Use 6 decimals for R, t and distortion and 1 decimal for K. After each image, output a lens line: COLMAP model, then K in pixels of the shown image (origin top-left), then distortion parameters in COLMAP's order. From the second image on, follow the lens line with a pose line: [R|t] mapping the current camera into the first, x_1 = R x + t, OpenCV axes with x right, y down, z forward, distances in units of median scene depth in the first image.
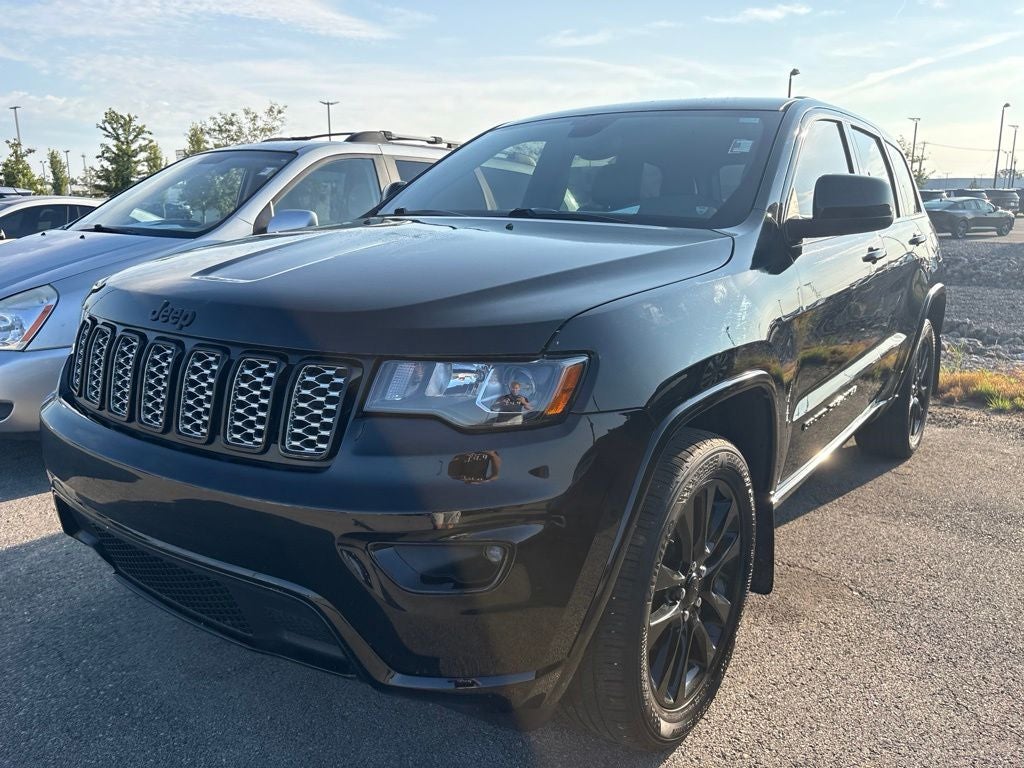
lens RADIAL K [[779.8, 0, 505.1], [0, 779.8, 383.1], [0, 0, 1]] dist [0.086408, -0.089528]
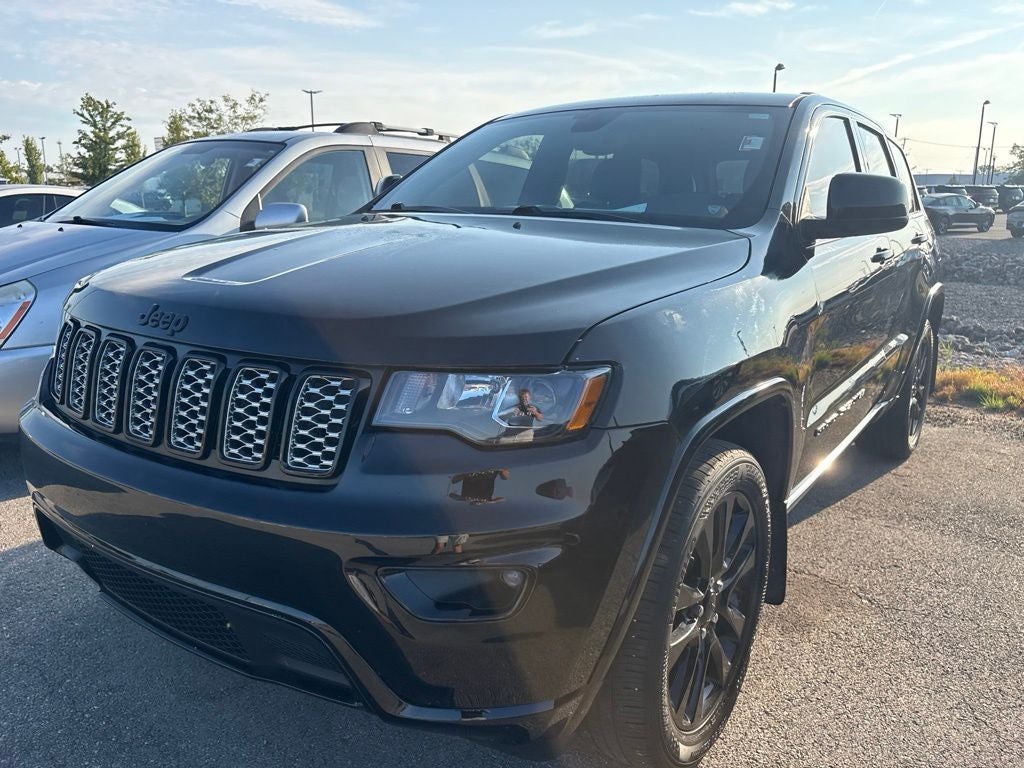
lens RADIAL K [[778.3, 0, 512.0], [0, 778.3, 384.0], [0, 0, 1]] dist [0.087723, -0.089941]
pose [[0.999576, 0.001386, 0.029090, -0.027804], [-0.001715, 0.999935, 0.011292, -0.016825], [-0.029073, -0.011337, 0.999513, 0.041838]]
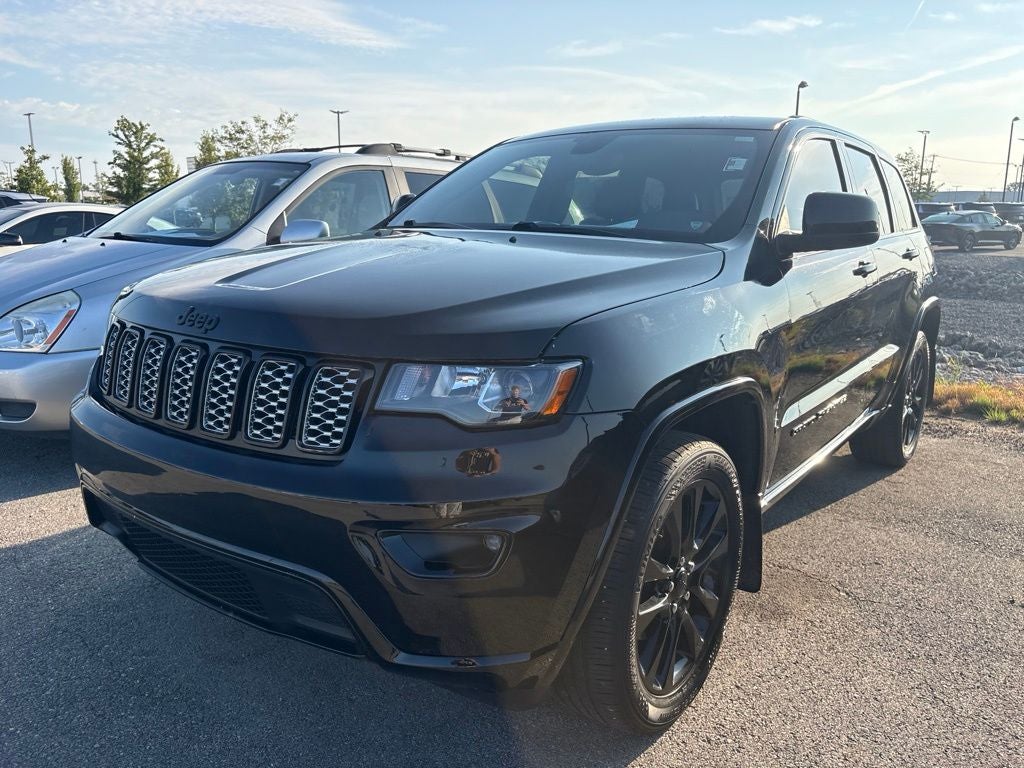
lens RADIAL K [[779.8, 0, 501.3], [0, 779.8, 384.7], [0, 0, 1]] dist [0.094120, -0.100081]
pose [[0.999867, 0.010782, -0.012223, 0.005359], [-0.010895, 0.999898, -0.009221, 0.006252], [0.012122, 0.009353, 0.999883, -0.056461]]
